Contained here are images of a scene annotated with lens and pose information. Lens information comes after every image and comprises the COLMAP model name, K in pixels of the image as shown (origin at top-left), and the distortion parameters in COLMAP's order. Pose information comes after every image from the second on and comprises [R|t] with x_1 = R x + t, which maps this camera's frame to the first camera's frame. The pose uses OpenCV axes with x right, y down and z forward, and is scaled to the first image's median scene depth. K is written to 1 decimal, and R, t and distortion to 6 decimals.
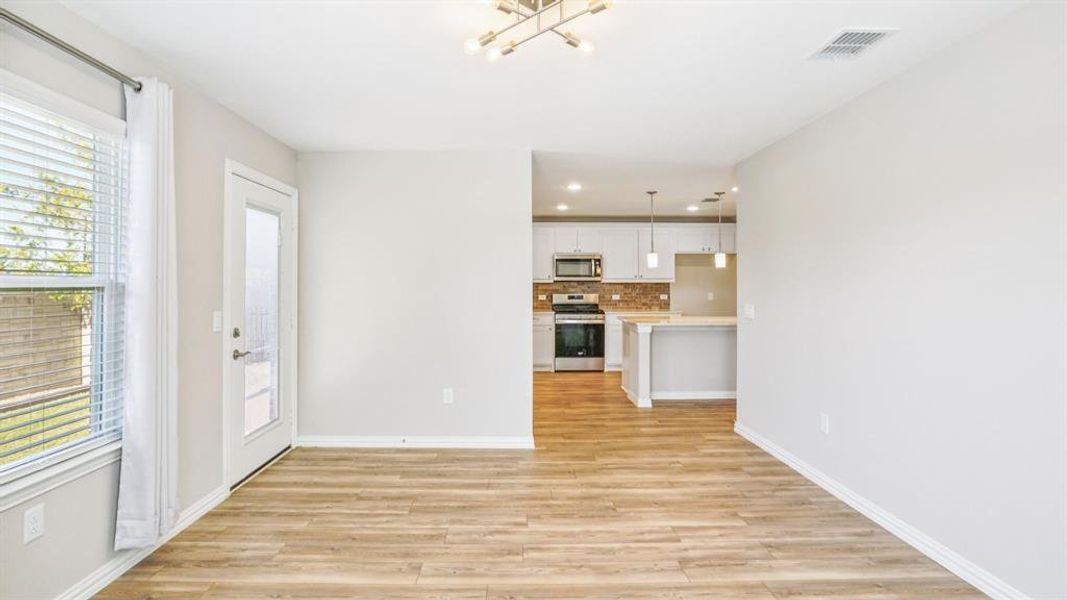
lens RADIAL K [[518.2, 0, 538.4], [0, 518.2, 294.7], [0, 0, 1]] dist [-0.052337, 0.020608]
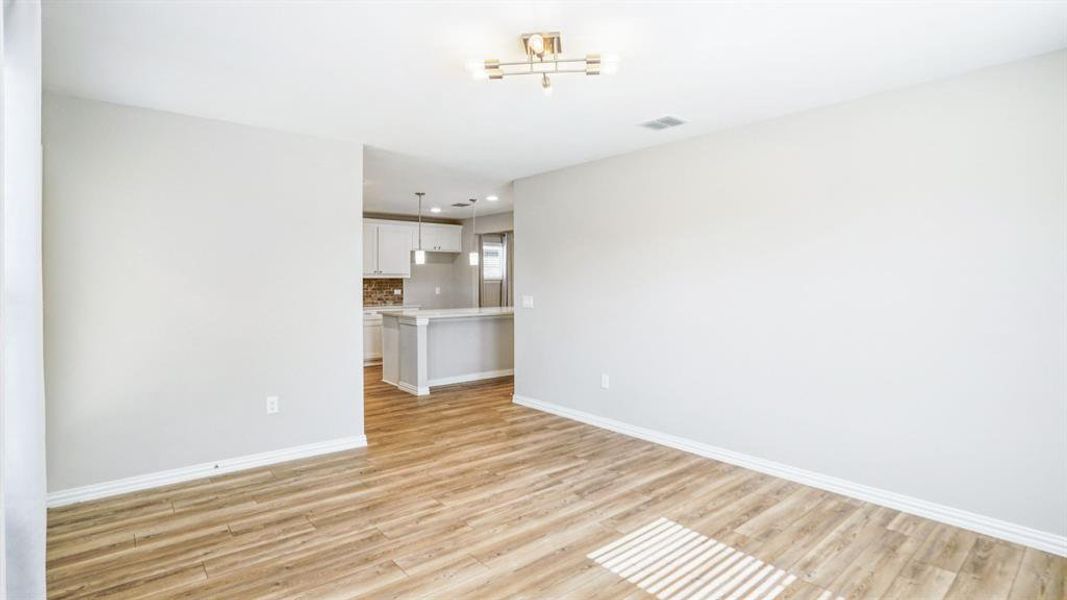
lens RADIAL K [[518.2, 0, 538.4], [0, 518.2, 294.7], [0, 0, 1]] dist [-0.052337, 0.020608]
pose [[0.771011, -0.014435, 0.636658, -0.377982], [0.007887, 0.999883, 0.013119, -0.002685], [-0.636773, -0.005094, 0.771035, 0.030197]]
